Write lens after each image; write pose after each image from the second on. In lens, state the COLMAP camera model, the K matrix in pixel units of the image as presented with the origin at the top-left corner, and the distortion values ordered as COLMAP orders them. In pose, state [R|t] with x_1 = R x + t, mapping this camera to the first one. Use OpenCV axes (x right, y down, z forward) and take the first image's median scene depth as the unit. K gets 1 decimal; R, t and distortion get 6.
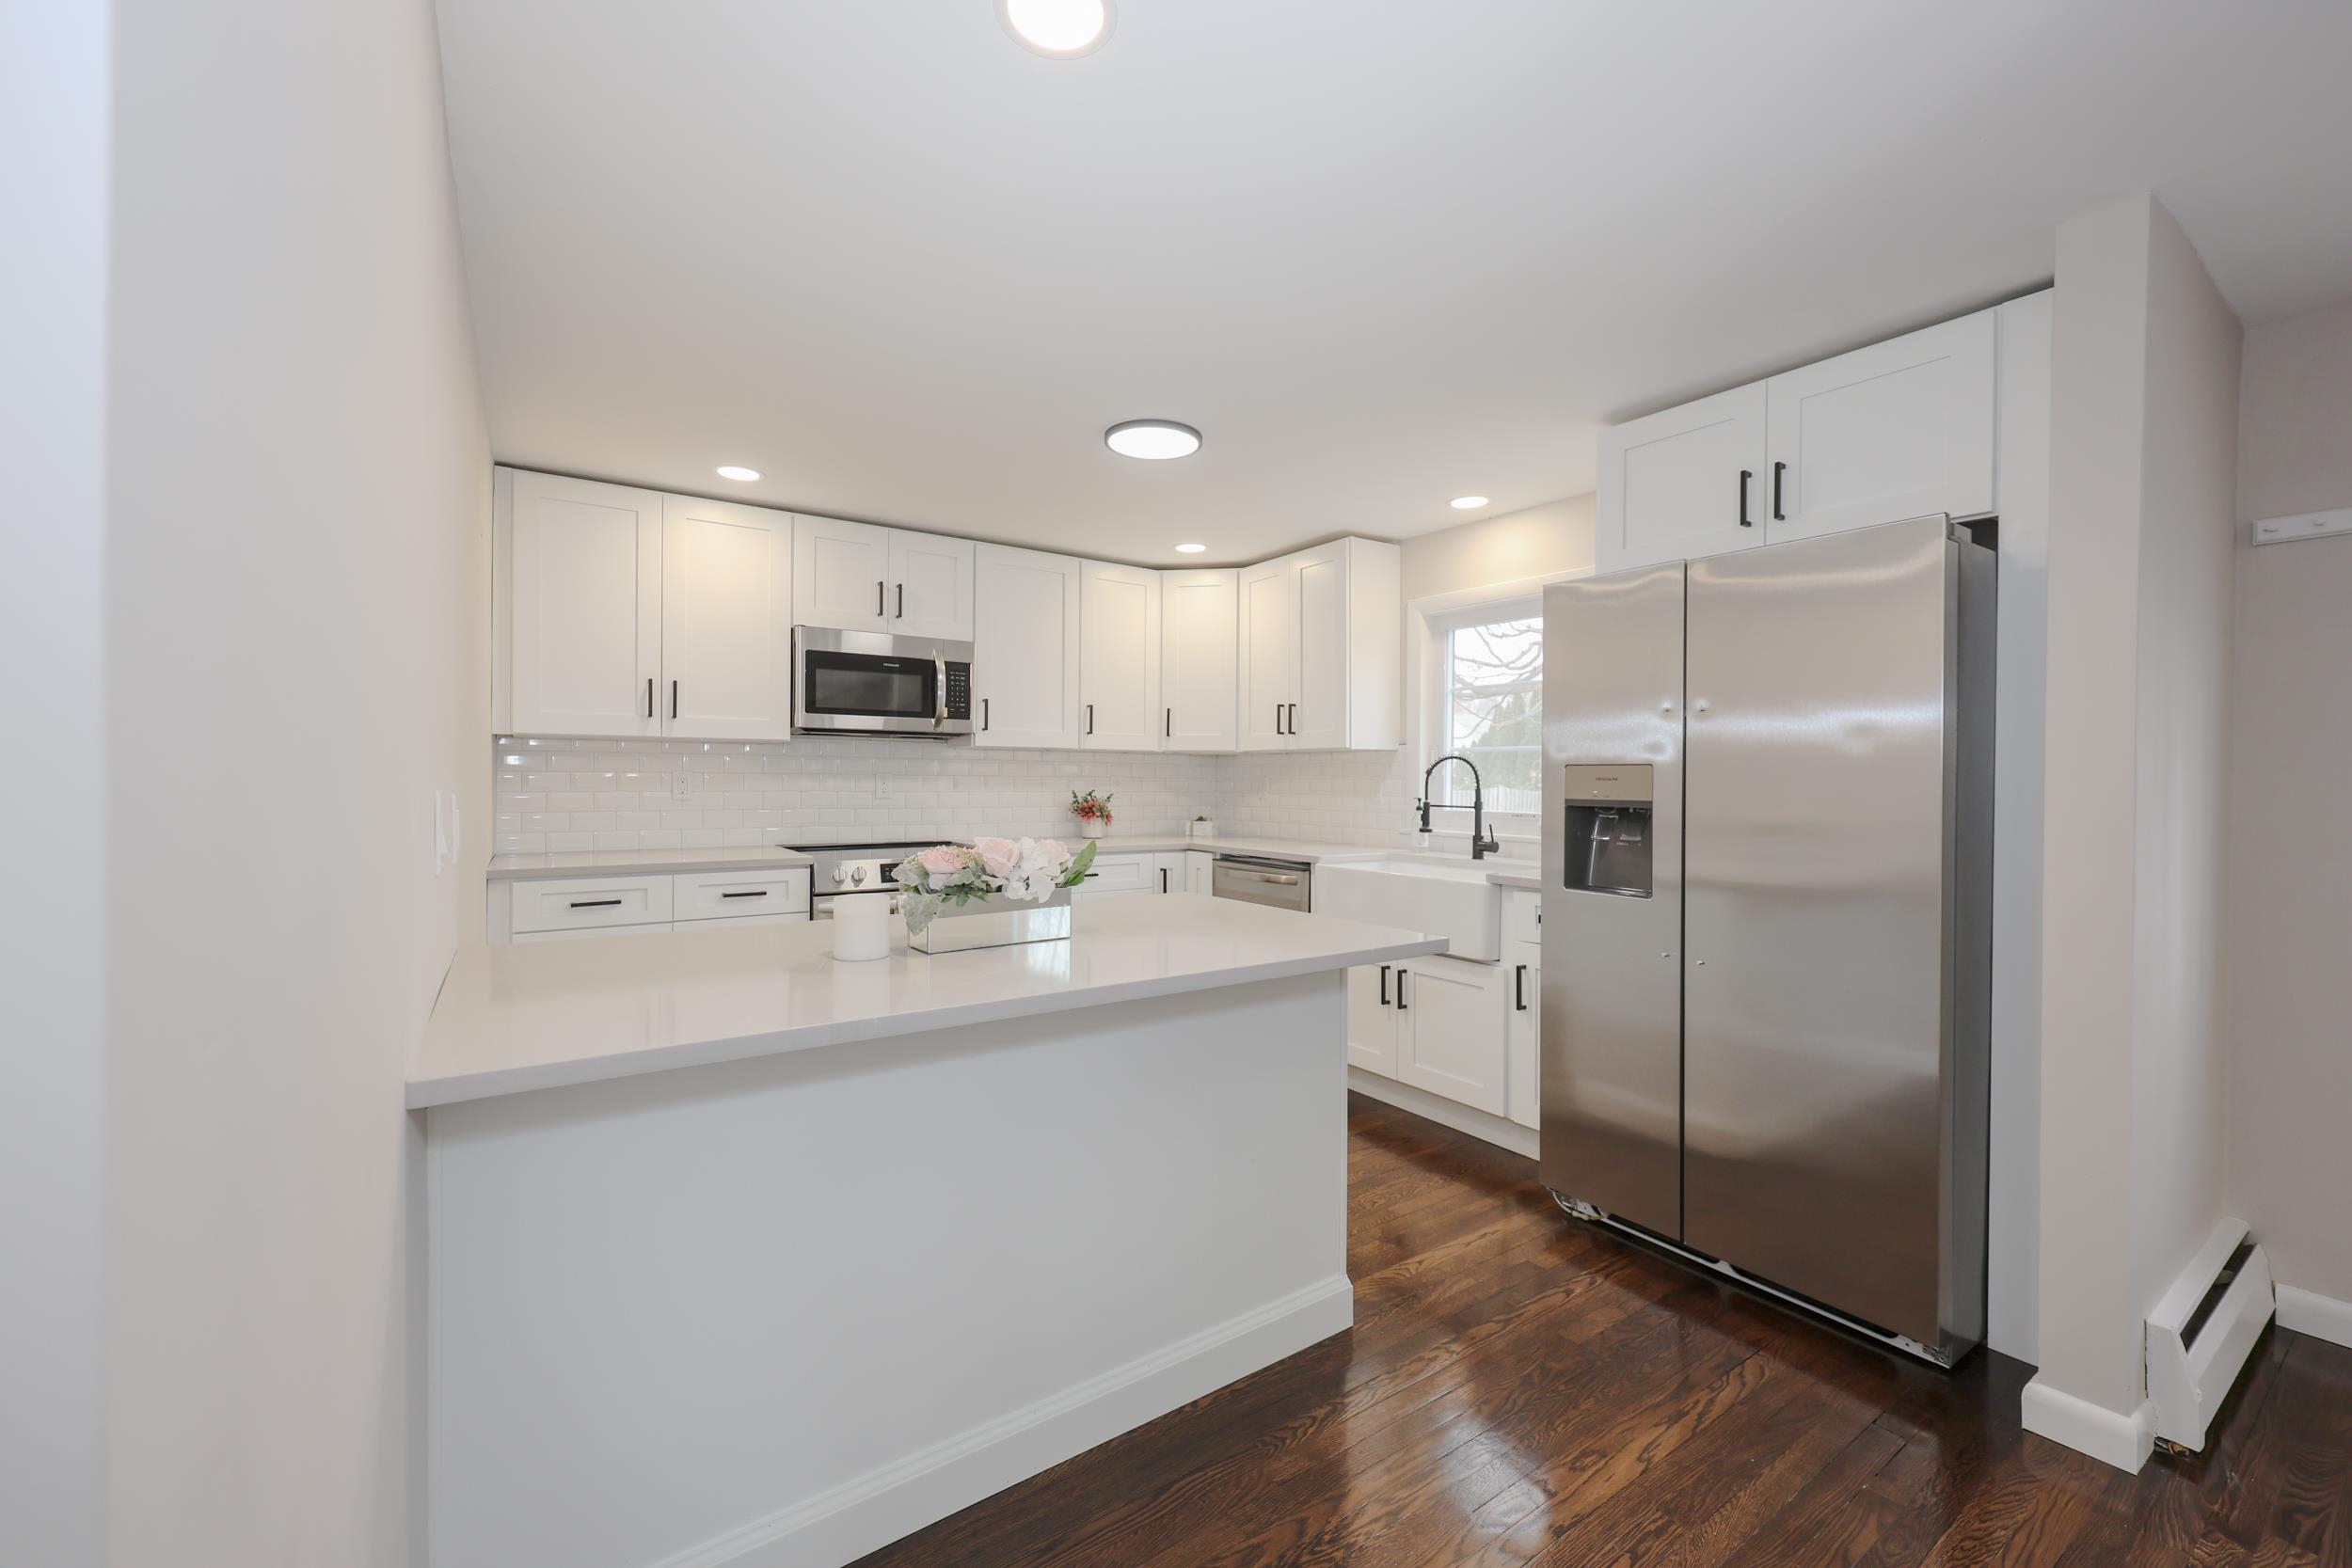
lens RADIAL K [[936.7, 0, 1170.7], [0, 936.7, 776.1], [0, 0, 1]] dist [0.000869, 0.000079]
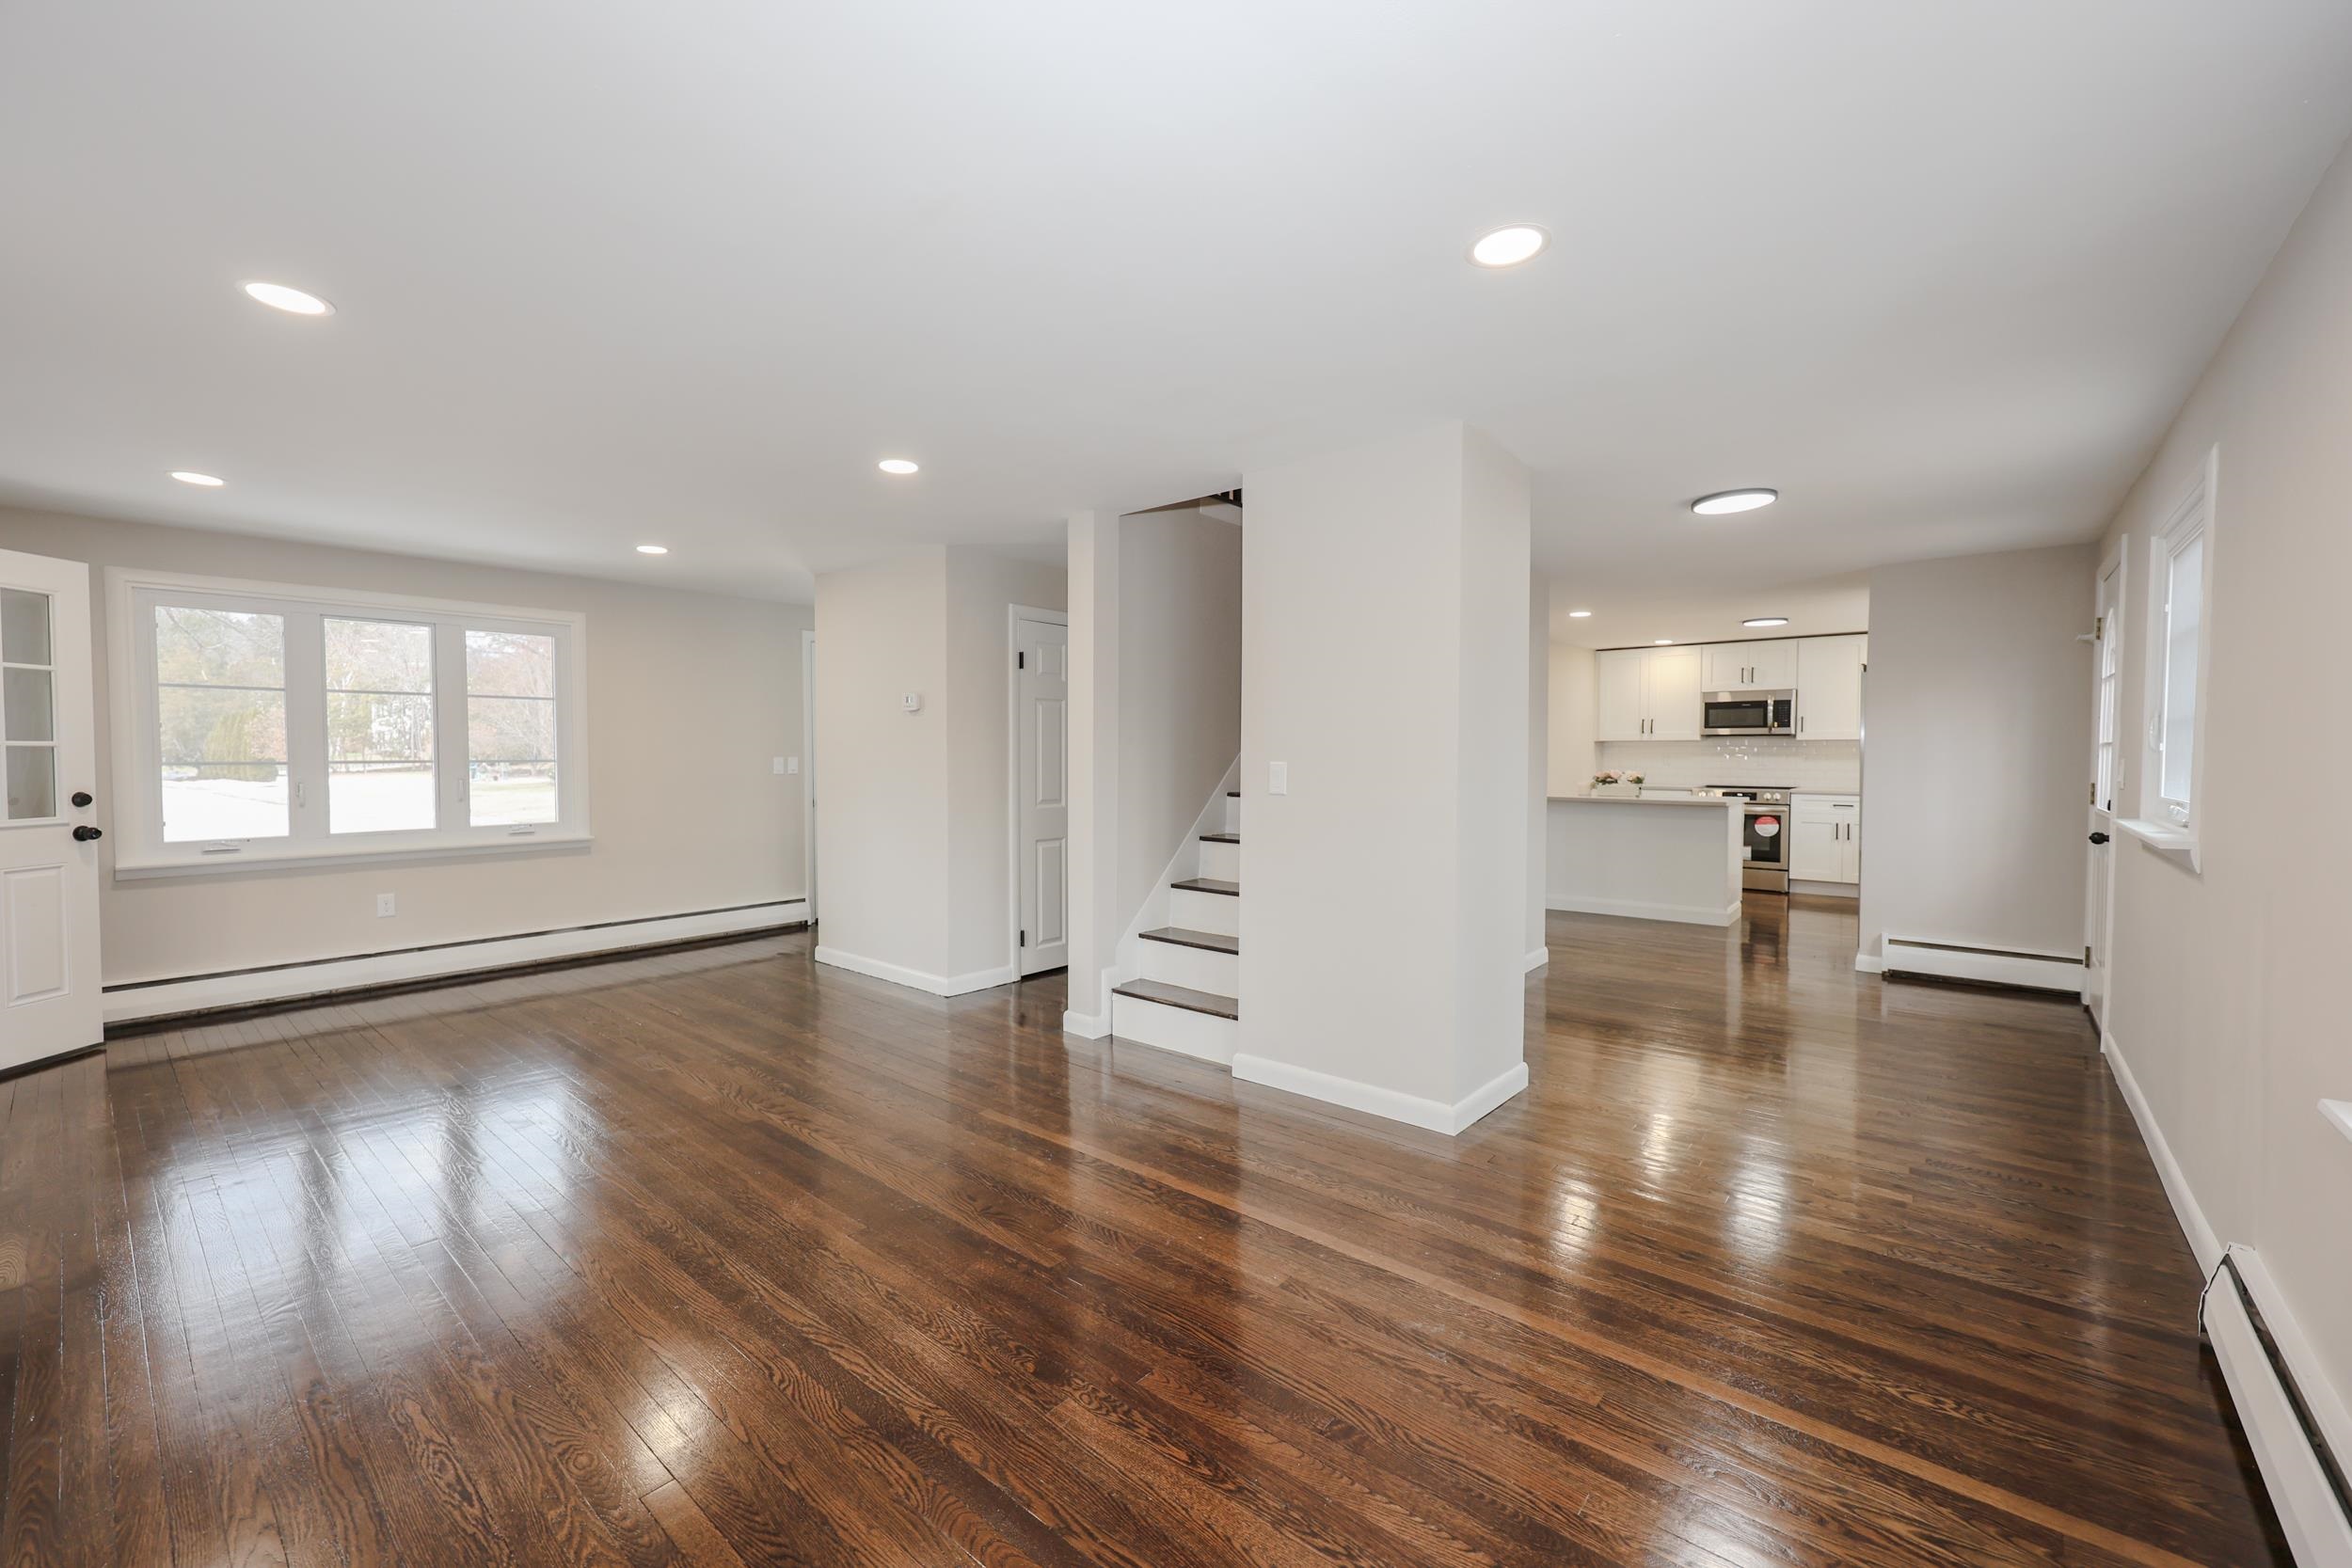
lens RADIAL K [[936.7, 0, 1170.7], [0, 936.7, 776.1], [0, 0, 1]] dist [0.000869, 0.000079]
pose [[0.261756, 0.017173, -0.964981, 1.446918], [0.001154, 0.999835, 0.018106, 0.008323], [0.965133, -0.005853, 0.261693, -0.869736]]
